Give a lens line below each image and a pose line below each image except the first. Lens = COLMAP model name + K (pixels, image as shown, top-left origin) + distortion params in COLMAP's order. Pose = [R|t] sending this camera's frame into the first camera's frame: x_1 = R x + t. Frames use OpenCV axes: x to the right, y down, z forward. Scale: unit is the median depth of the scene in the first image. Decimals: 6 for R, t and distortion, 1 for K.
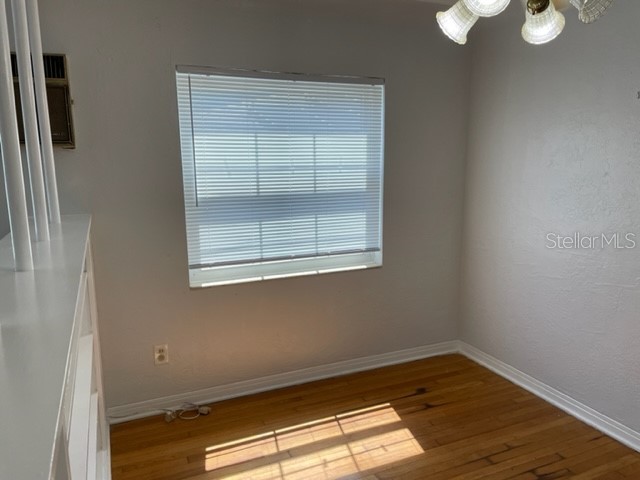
lens RADIAL K [[490.6, 0, 318.1], [0, 490.6, 242.4], [0, 0, 1]] dist [0.080205, -0.115593]
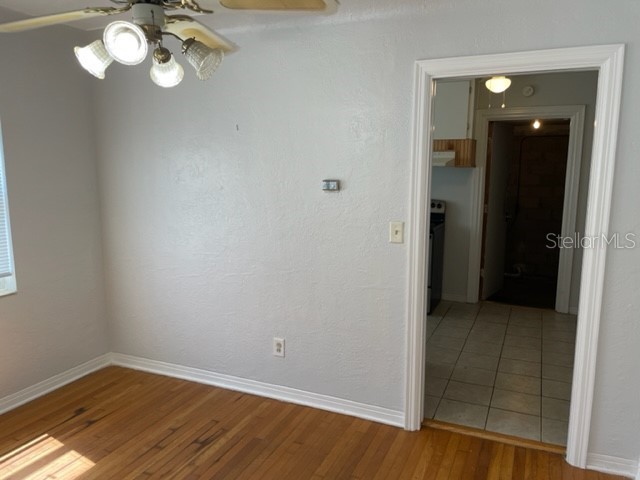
lens RADIAL K [[490.6, 0, 319.7], [0, 490.6, 241.2], [0, 0, 1]] dist [0.080205, -0.115593]
pose [[0.745490, -0.095084, 0.659699, -0.066216], [0.111718, 0.993595, 0.016963, 0.002867], [-0.657087, 0.061055, 0.751338, -0.085096]]
